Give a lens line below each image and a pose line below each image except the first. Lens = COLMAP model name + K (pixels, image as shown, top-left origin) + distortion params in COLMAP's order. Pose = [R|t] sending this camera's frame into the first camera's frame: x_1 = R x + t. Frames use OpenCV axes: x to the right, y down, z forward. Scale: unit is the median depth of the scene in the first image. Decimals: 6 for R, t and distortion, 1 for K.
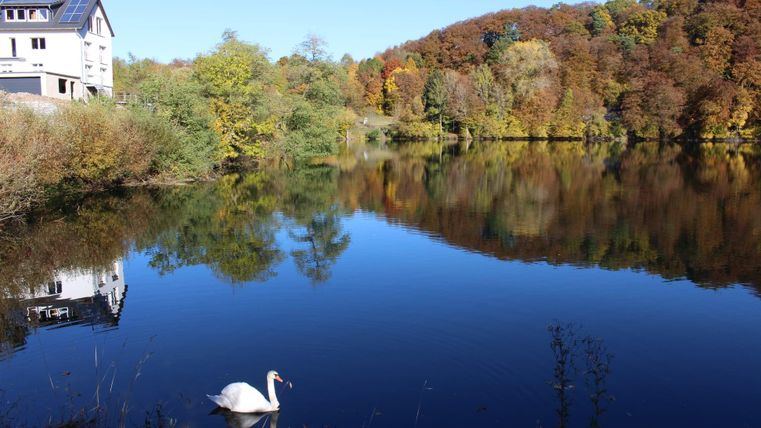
lens RADIAL K [[623.4, 0, 380.5], [0, 623.4, 214.0], [0, 0, 1]] dist [-0.158432, 0.124627]
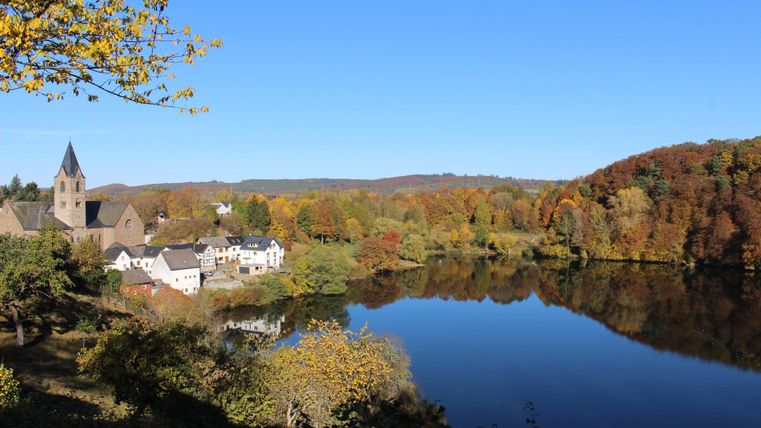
lens RADIAL K [[623.4, 0, 380.5], [0, 623.4, 214.0], [0, 0, 1]] dist [-0.158432, 0.124627]
pose [[0.858565, 0.013350, -0.512531, 0.451580], [-0.073785, 0.992472, -0.097750, -0.053626], [0.507367, 0.121741, 0.853087, -0.409136]]
